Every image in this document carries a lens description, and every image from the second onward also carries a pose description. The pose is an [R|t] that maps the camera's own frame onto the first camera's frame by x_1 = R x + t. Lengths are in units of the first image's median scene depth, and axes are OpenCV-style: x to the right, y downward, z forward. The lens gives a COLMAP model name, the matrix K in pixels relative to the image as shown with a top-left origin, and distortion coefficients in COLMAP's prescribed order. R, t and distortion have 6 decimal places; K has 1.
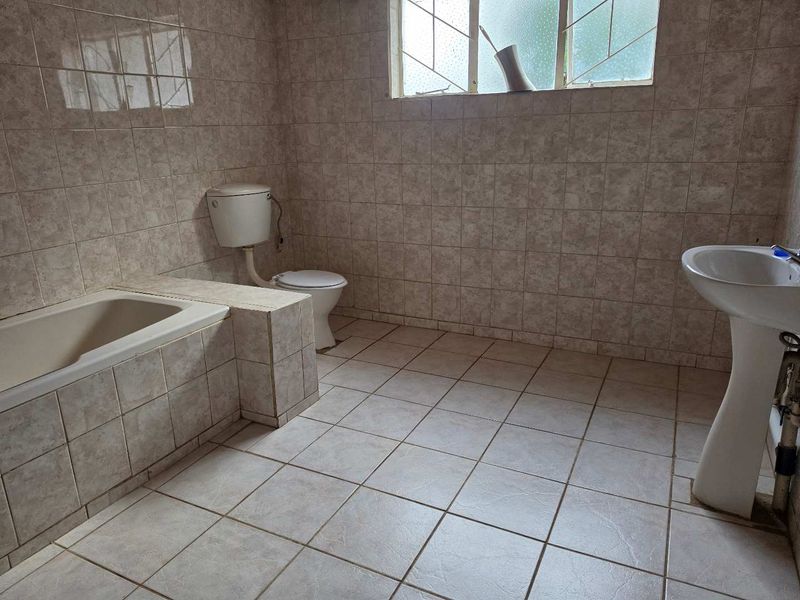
lens RADIAL K [[543.7, 0, 403.8], [0, 543.7, 300.4], [0, 0, 1]] dist [0.026947, -0.024616]
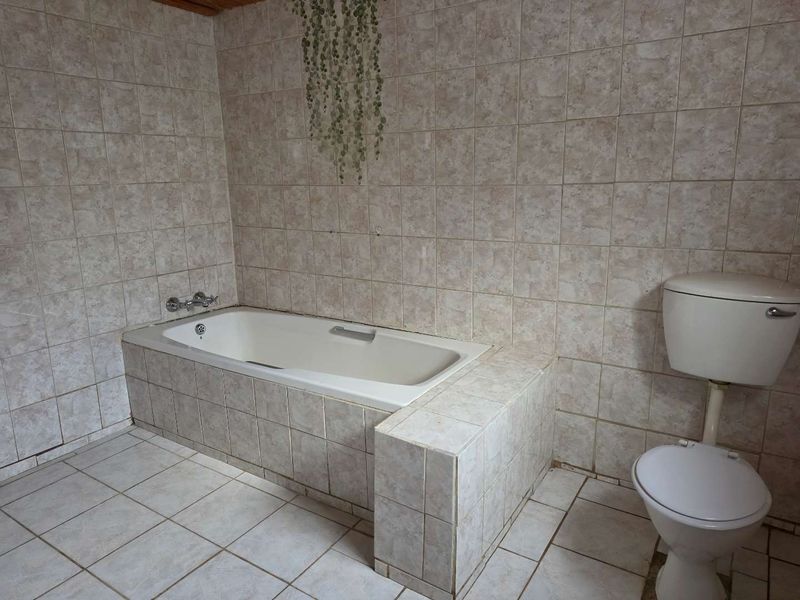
lens RADIAL K [[543.7, 0, 402.5], [0, 543.7, 300.6], [0, 0, 1]] dist [0.026947, -0.024616]
pose [[-0.109094, 0.256792, -0.960290, 0.412702], [-0.274290, 0.920773, 0.277385, -0.344786], [0.955439, 0.293659, -0.030015, 0.921094]]
